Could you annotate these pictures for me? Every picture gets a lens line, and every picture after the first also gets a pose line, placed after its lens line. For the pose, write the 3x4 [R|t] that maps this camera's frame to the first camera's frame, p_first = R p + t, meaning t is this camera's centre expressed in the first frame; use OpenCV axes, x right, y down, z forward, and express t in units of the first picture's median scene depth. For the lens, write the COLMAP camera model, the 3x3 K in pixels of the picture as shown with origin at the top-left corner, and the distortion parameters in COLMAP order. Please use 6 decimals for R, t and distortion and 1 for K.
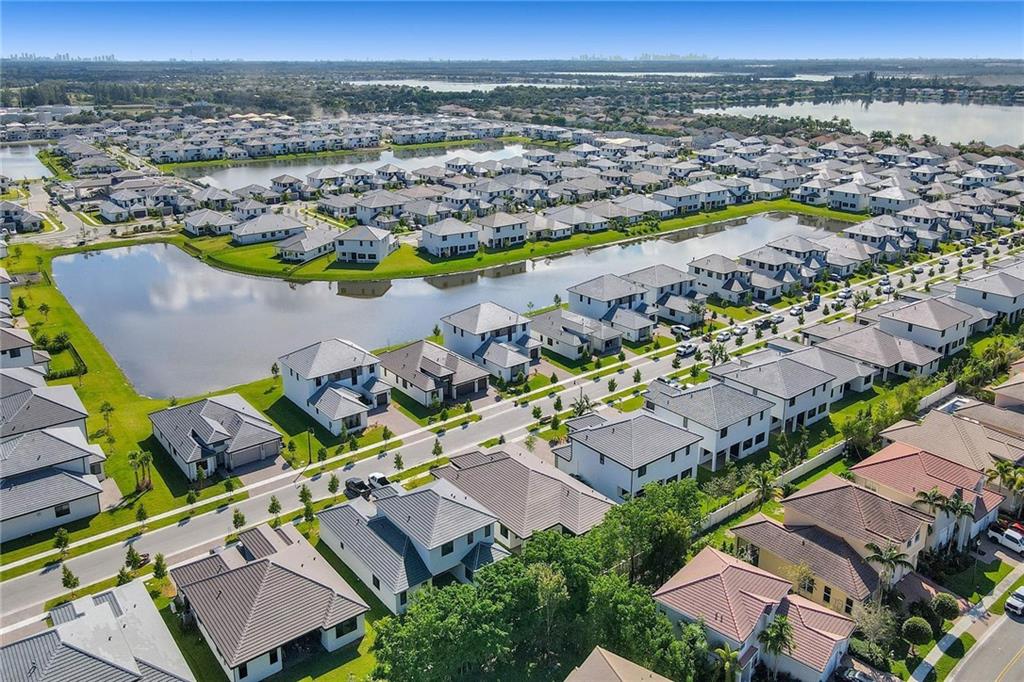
lens RADIAL K [[766.6, 0, 507.2], [0, 766.6, 364.1], [0, 0, 1]] dist [-0.000826, -0.002591]
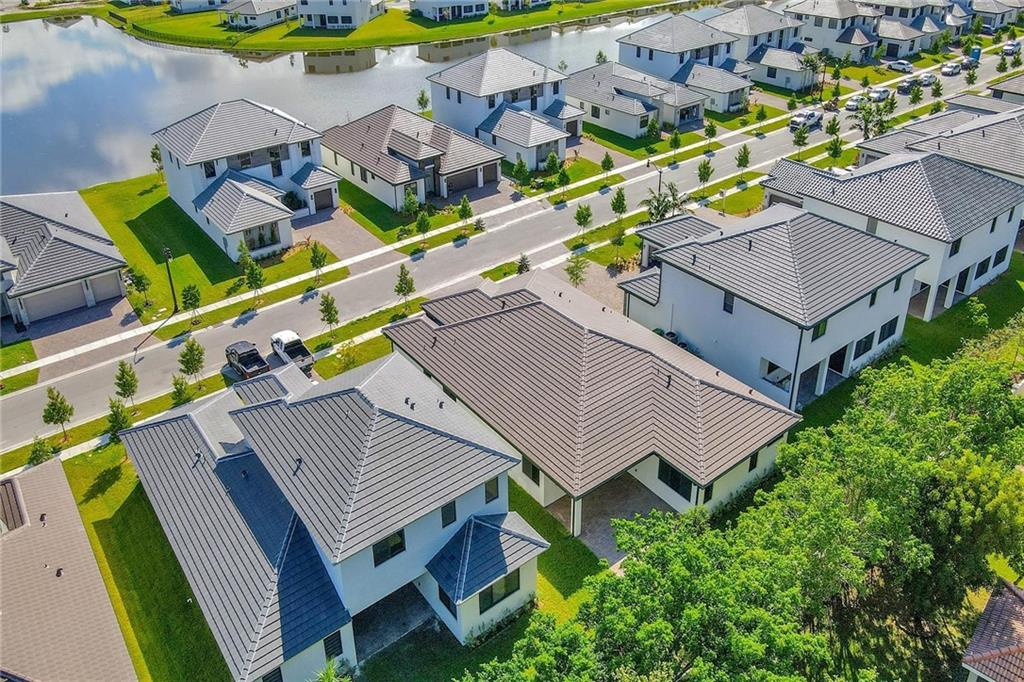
lens RADIAL K [[766.6, 0, 507.2], [0, 766.6, 364.1], [0, 0, 1]] dist [-0.000826, -0.002591]
pose [[0.999546, -0.009451, -0.028613, -0.002845], [0.015723, 0.973610, 0.227674, 0.034940], [0.025706, -0.228021, 0.973317, 0.368264]]
